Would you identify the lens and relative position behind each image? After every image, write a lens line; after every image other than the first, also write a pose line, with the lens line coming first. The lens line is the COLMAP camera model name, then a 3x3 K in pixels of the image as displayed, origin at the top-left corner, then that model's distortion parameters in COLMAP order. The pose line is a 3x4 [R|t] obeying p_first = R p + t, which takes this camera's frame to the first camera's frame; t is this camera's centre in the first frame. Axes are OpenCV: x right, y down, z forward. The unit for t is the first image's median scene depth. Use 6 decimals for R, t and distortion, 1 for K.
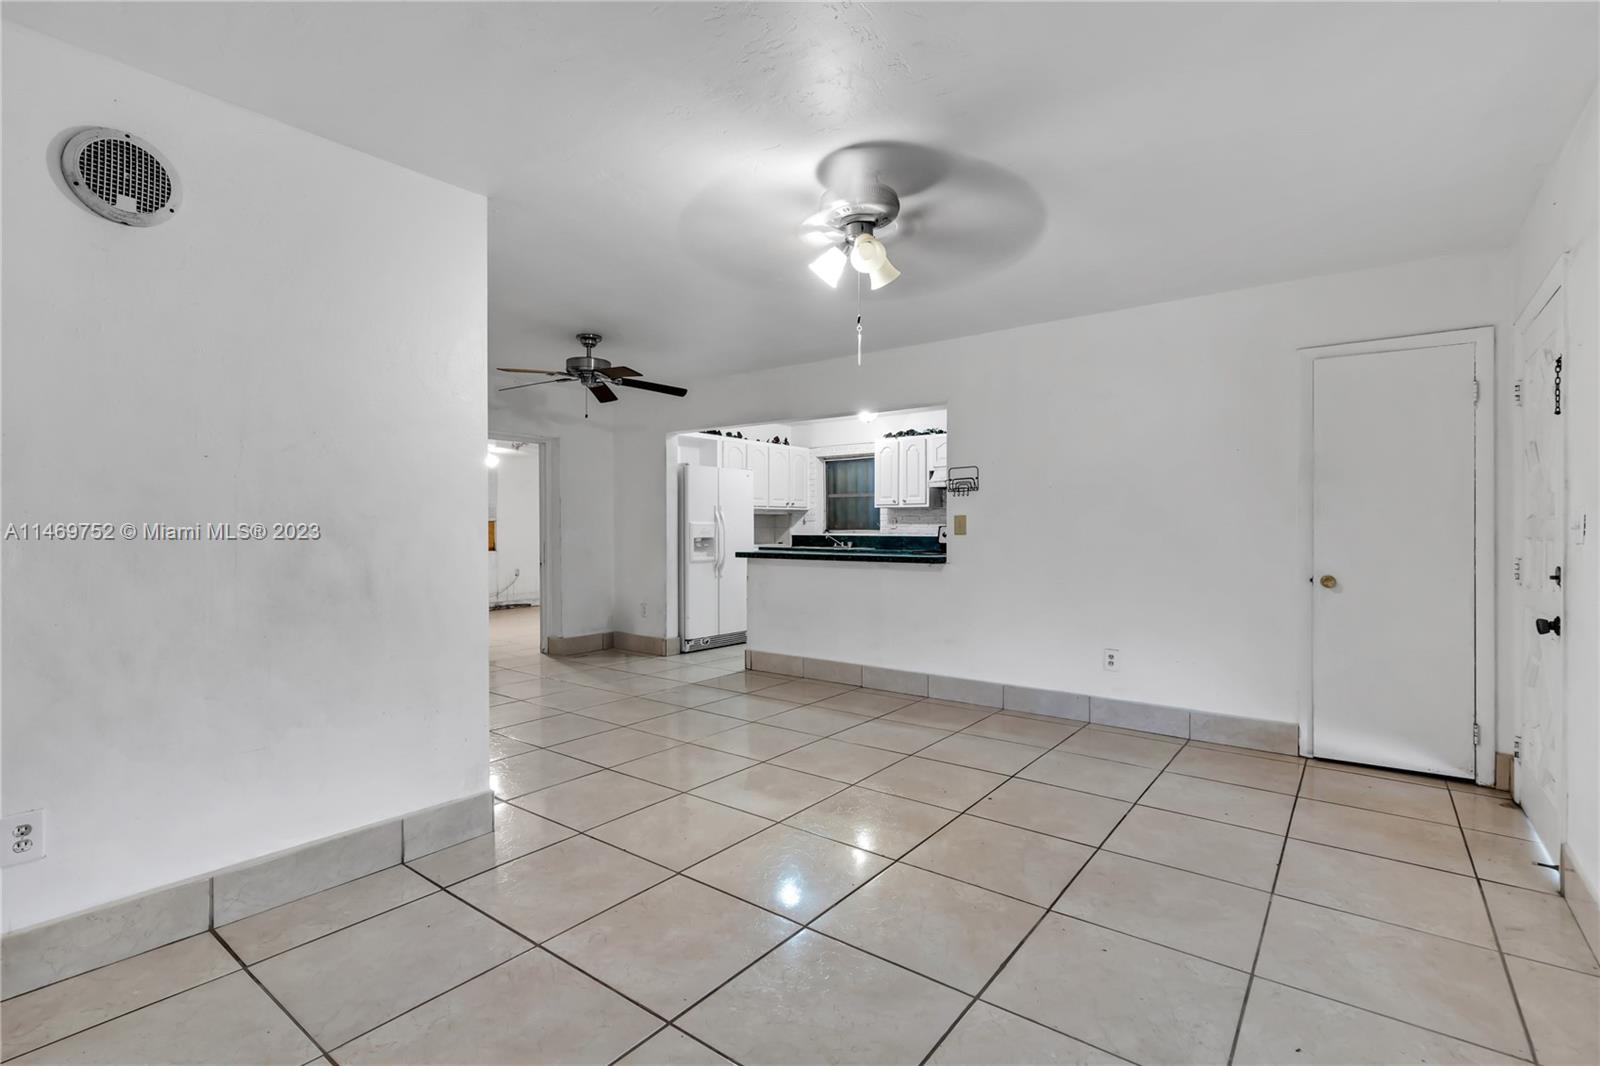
lens RADIAL K [[733.8, 0, 825.2], [0, 733.8, 532.8], [0, 0, 1]] dist [-0.000847, 0.001026]
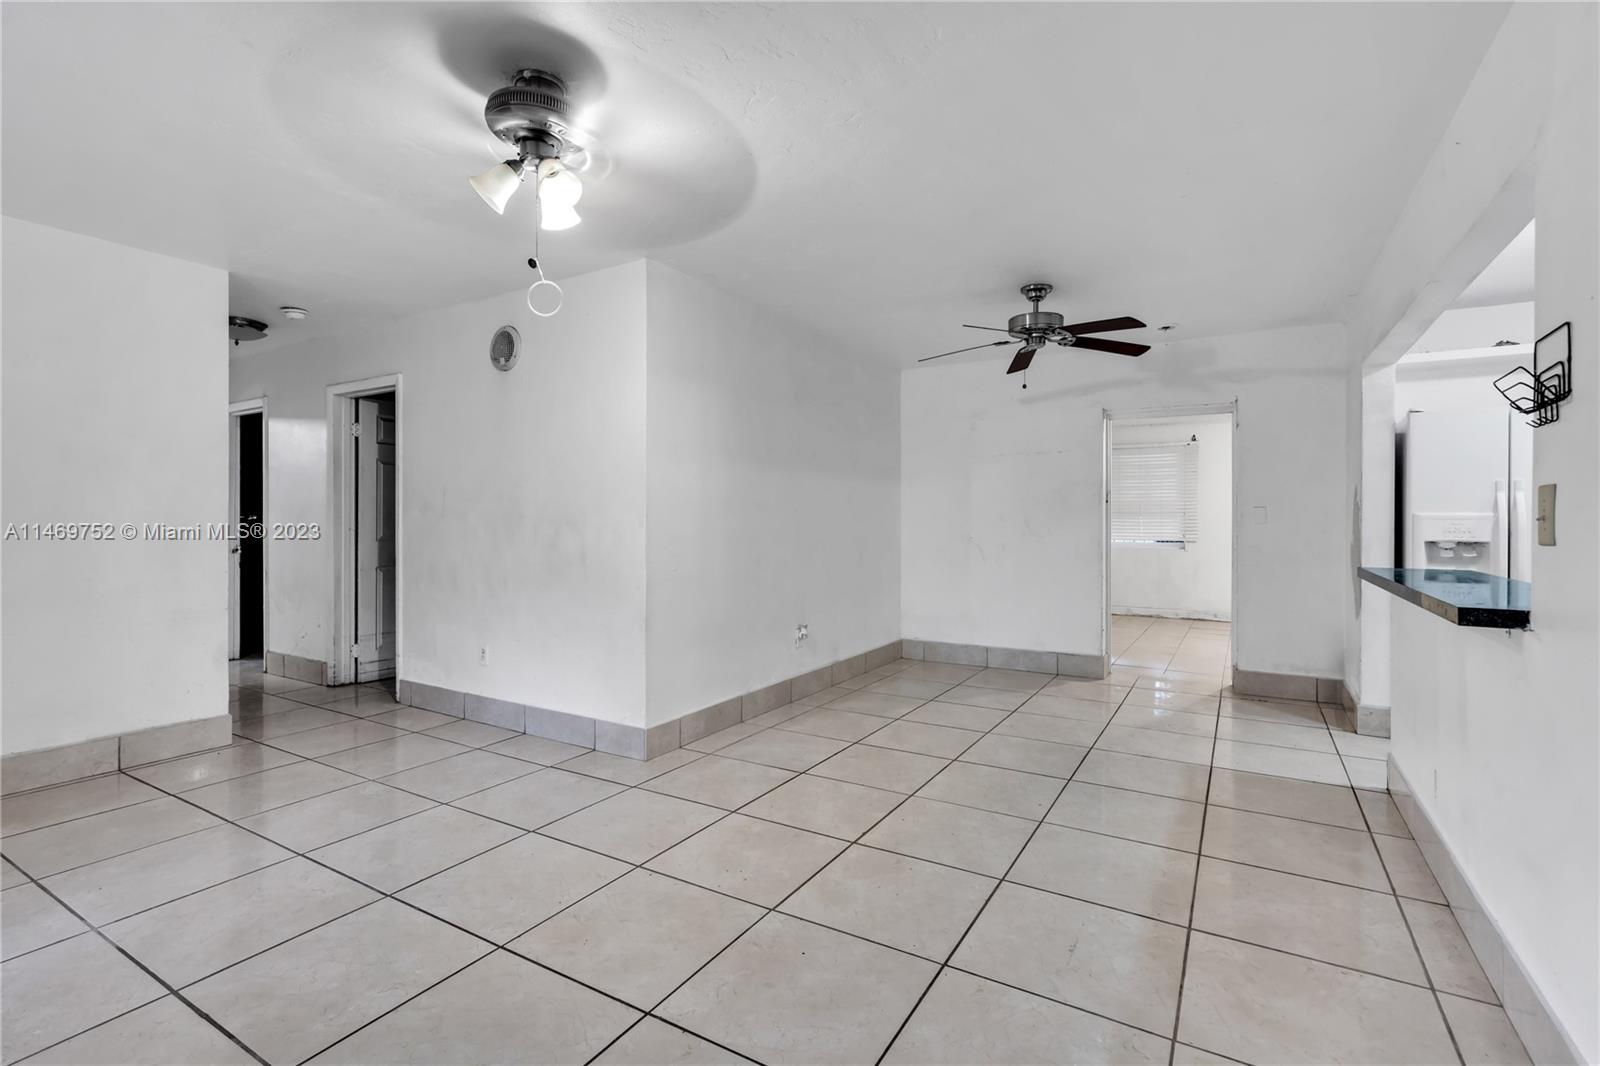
lens RADIAL K [[733.8, 0, 785.5], [0, 733.8, 529.0], [0, 0, 1]] dist [-0.000847, 0.001026]
pose [[0.085390, 0.014127, -0.996247, 0.333678], [-0.011128, 0.999851, 0.013224, -0.004030], [0.996286, 0.009957, 0.085534, 0.459704]]
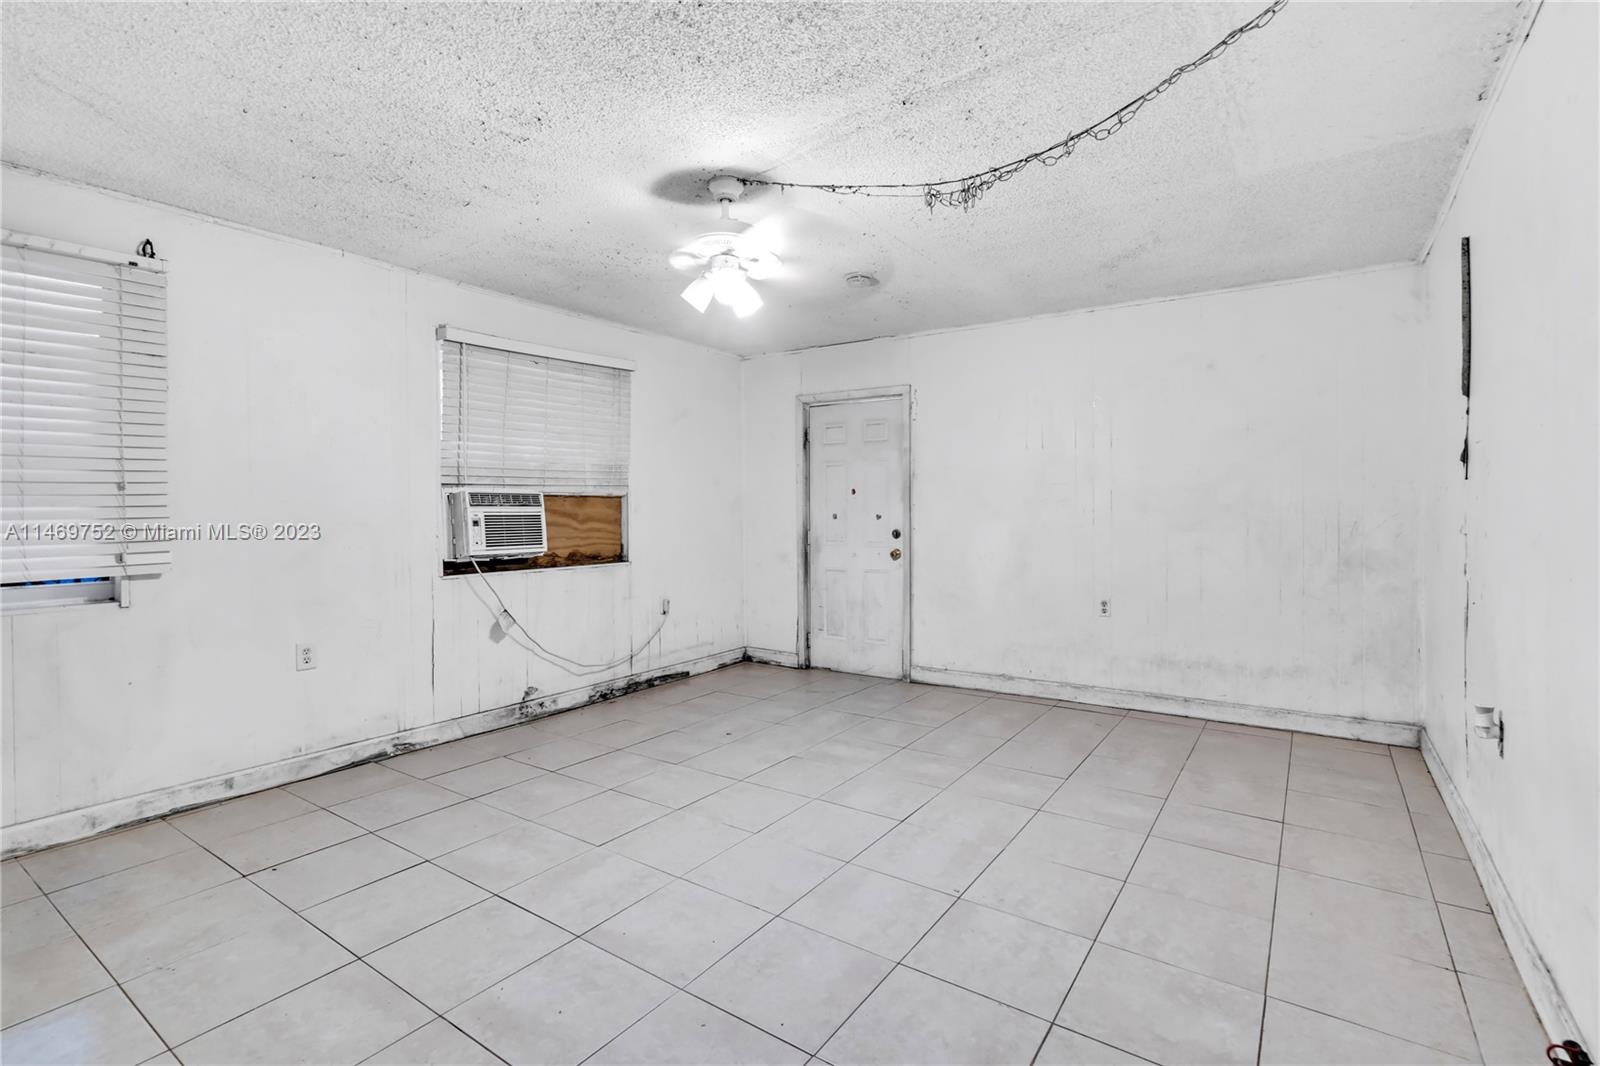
lens RADIAL K [[733.8, 0, 803.7], [0, 733.8, 519.4], [0, 0, 1]] dist [-0.000847, 0.001026]
pose [[0.999583, -0.000767, 0.028854, -0.569689], [0.000628, 0.999988, 0.004839, -0.005973], [-0.028858, -0.004819, 0.999572, 0.878834]]
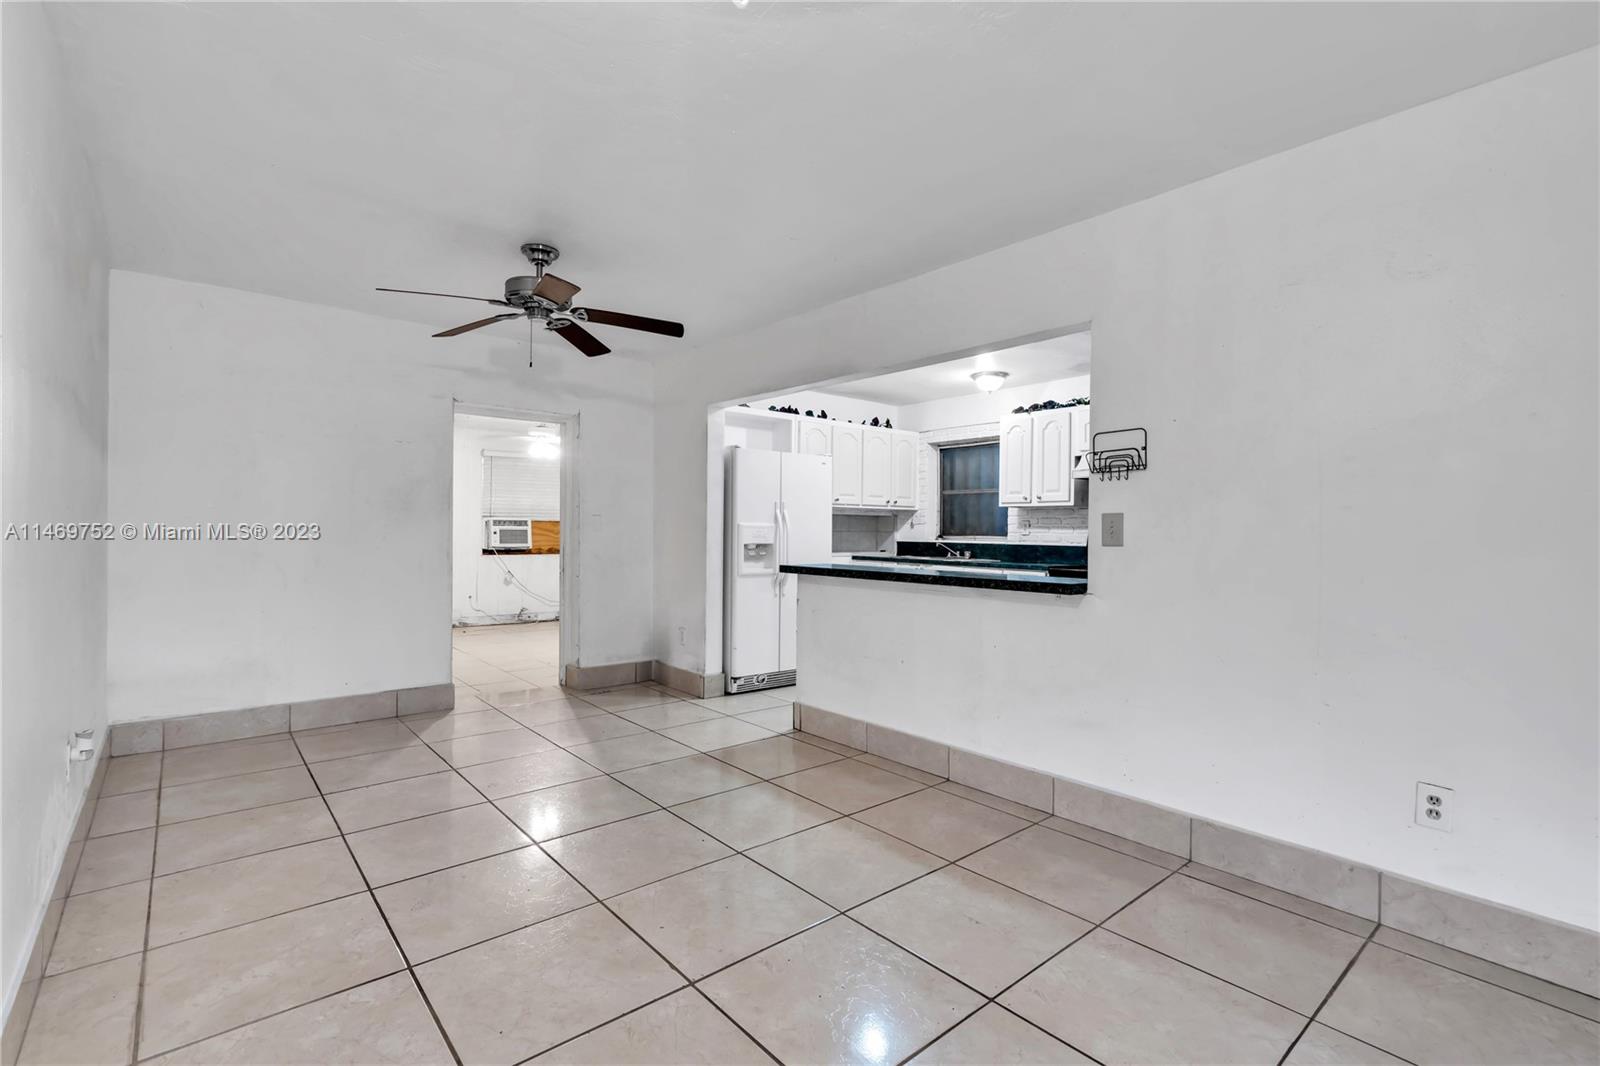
lens RADIAL K [[733.8, 0, 816.5], [0, 733.8, 531.1], [0, 0, 1]] dist [-0.000847, 0.001026]
pose [[0.976175, 0.011304, -0.216689, 0.057812], [-0.013282, 0.999882, -0.007674, -0.001191], [0.216577, 0.010370, 0.976210, 0.272895]]
